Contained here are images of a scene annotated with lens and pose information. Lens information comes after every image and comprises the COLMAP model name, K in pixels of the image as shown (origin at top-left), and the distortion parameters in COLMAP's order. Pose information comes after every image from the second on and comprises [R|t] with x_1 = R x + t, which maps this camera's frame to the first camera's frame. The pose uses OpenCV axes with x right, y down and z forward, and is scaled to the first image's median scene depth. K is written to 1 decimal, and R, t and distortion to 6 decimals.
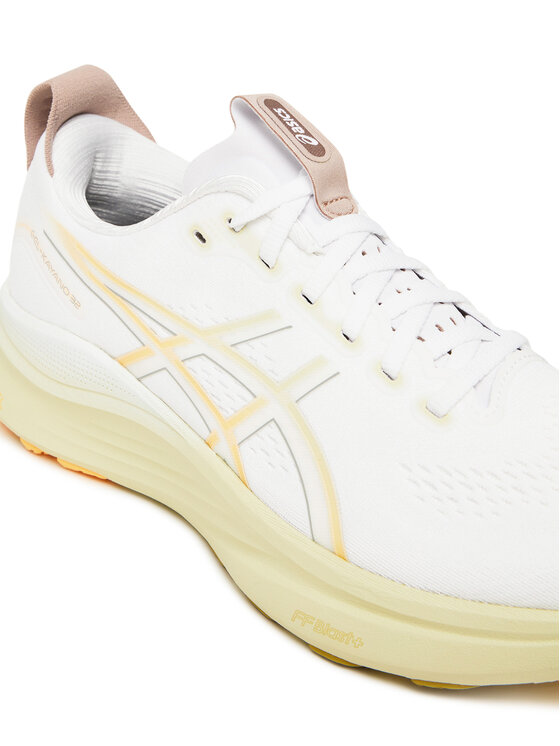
lens RADIAL K [[1276.1, 0, 280.0], [0, 1276.1, 373.0], [0, 0, 1]] dist [-0.045984, 0.010370]
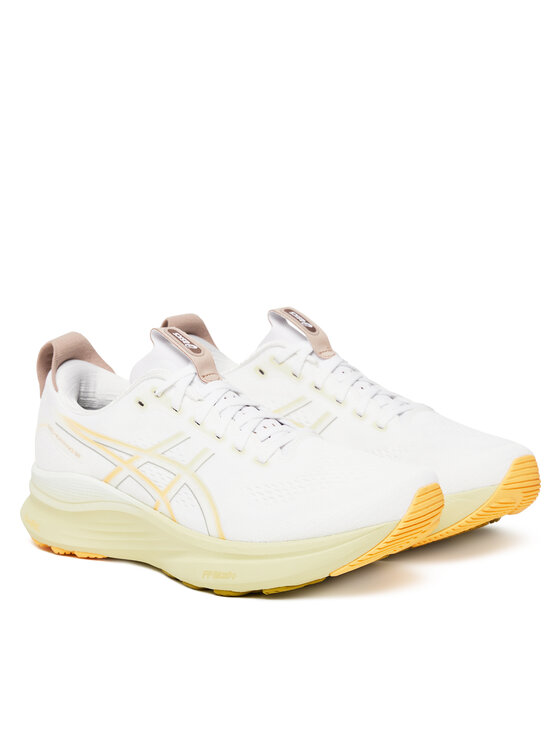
lens RADIAL K [[2211.7, 0, 280.0], [0, 2211.7, 373.0], [0, 0, 1]] dist [-0.055354, -0.325912]
pose [[0.992337, -0.120518, -0.027240, 0.238149], [0.108813, 0.956854, -0.269424, 0.760599], [0.058535, 0.264396, 0.962636, -2.165809]]
